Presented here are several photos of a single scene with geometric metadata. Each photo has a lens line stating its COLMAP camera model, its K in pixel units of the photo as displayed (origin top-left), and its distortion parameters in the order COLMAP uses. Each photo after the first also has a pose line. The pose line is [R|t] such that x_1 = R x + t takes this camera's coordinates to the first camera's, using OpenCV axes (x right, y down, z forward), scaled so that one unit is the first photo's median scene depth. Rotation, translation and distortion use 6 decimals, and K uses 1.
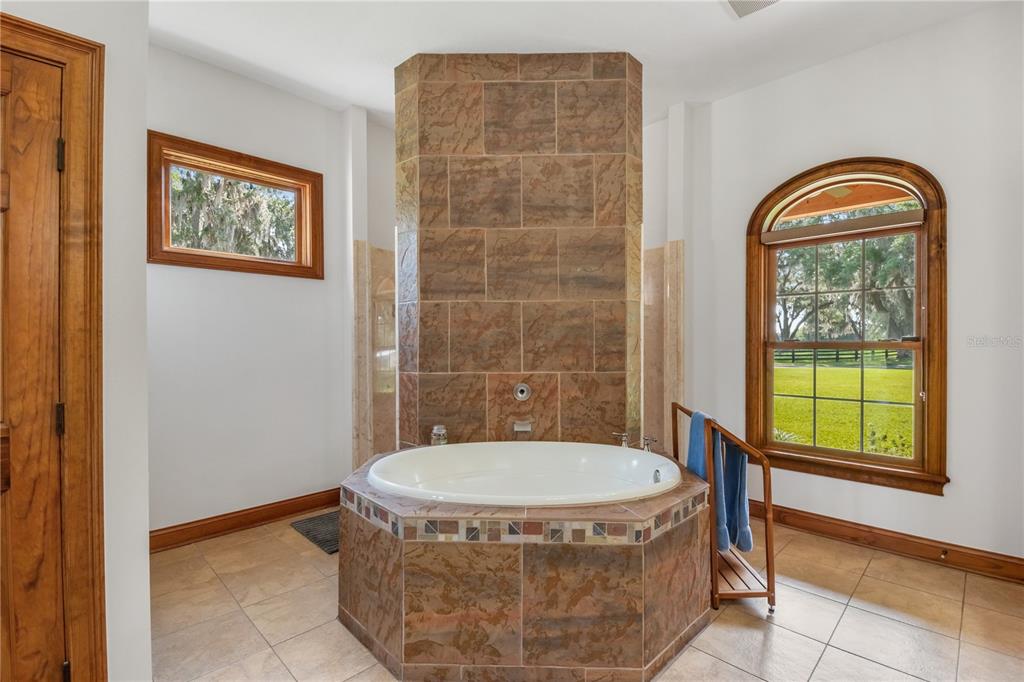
lens RADIAL K [[470.1, 0, 514.9], [0, 470.1, 347.9], [0, 0, 1]] dist [0.042446, -0.029824]
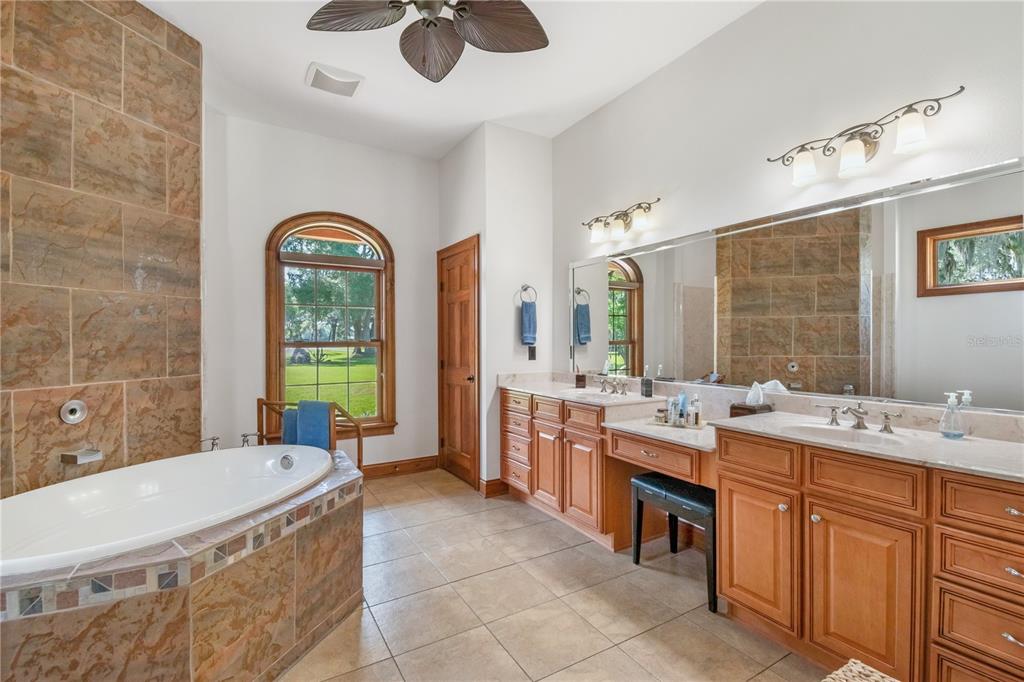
lens RADIAL K [[470.1, 0, 514.9], [0, 470.1, 347.9], [0, 0, 1]] dist [0.042446, -0.029824]
pose [[0.250774, -0.015427, 0.967923, -0.535609], [0.019038, 0.999758, 0.011002, -0.001063], [-0.967858, 0.015669, 0.251007, 0.146375]]
